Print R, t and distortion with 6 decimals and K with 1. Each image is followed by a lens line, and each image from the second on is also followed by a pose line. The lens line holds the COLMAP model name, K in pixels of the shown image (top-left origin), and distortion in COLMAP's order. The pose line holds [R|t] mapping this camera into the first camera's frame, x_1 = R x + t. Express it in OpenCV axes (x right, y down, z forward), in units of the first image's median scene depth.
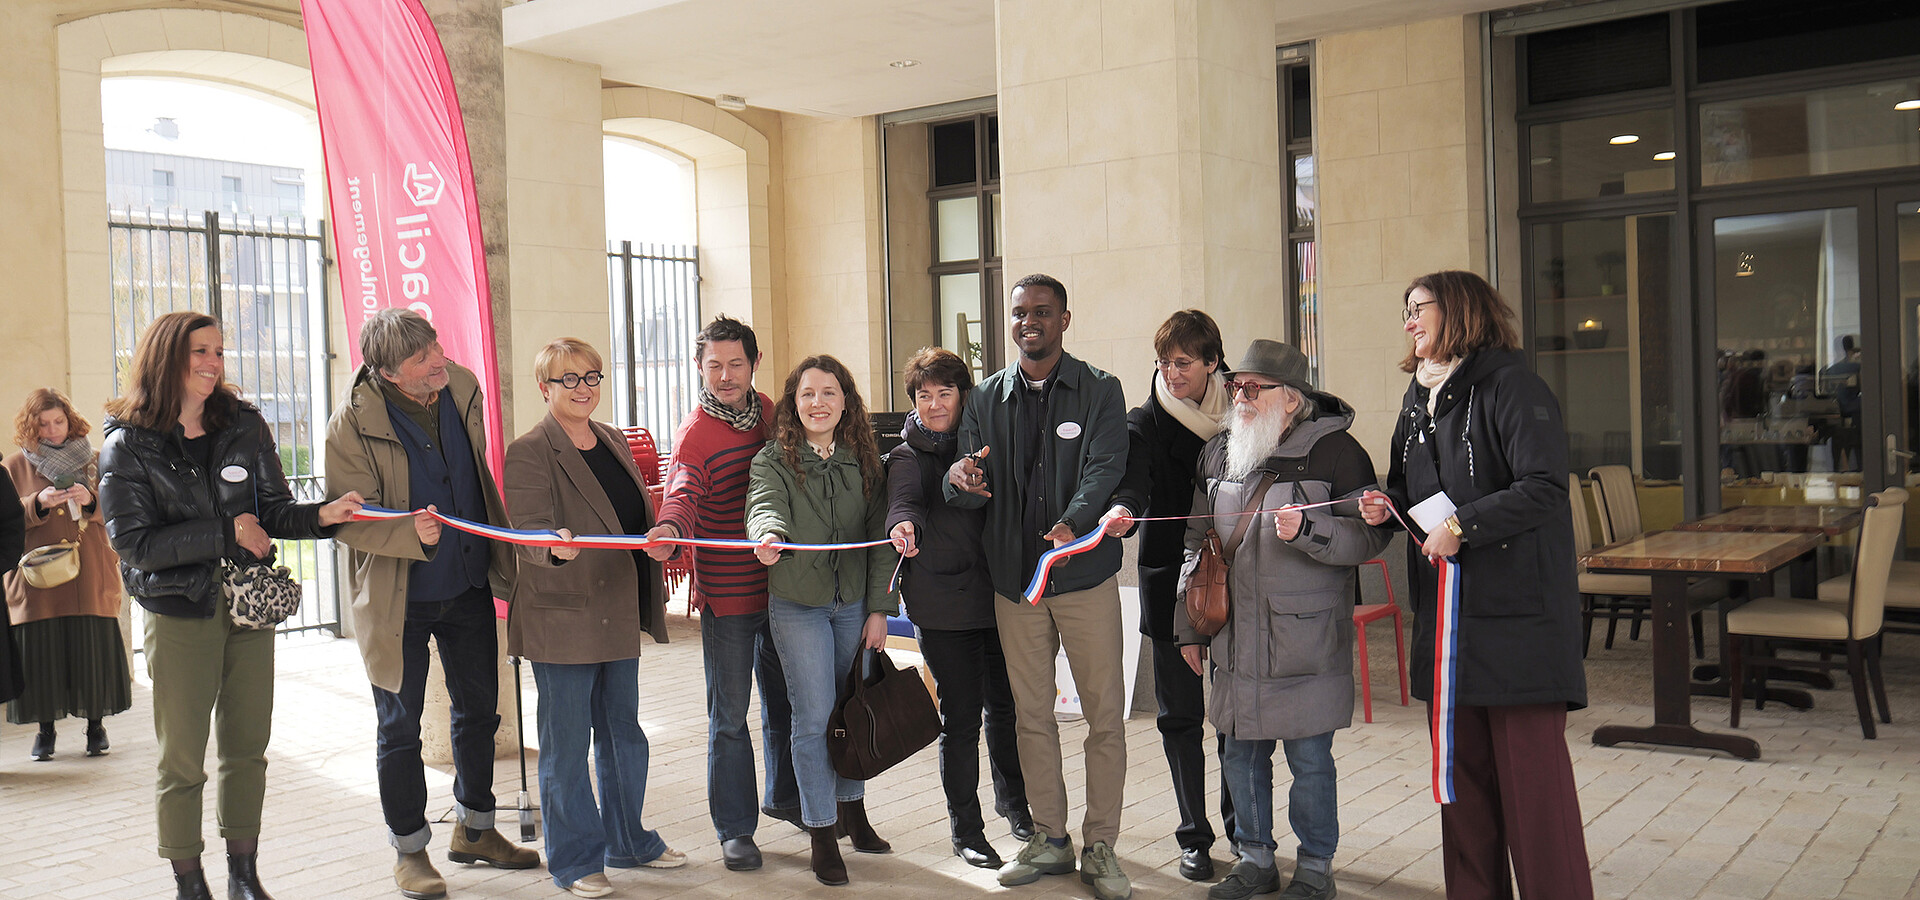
lens RADIAL K [[1603.7, 0, 960.0], [0, 1603.7, 450.0], [0, 0, 1]] dist [0.002175, 0.000902]
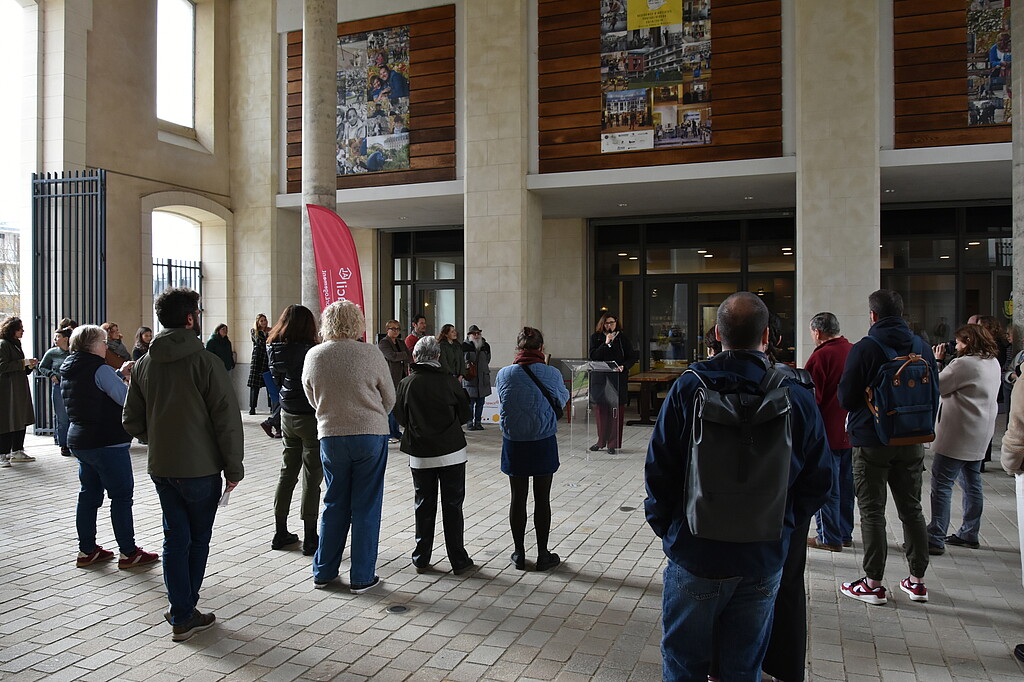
lens RADIAL K [[807.1, 0, 512.0], [0, 807.1, 341.0], [0, 0, 1]] dist [0.004017, 0.000419]
pose [[0.954808, 0.018565, 0.296644, -0.312369], [-0.014930, 0.999783, -0.014516, 0.007369], [-0.296849, 0.009431, 0.954878, -0.542010]]
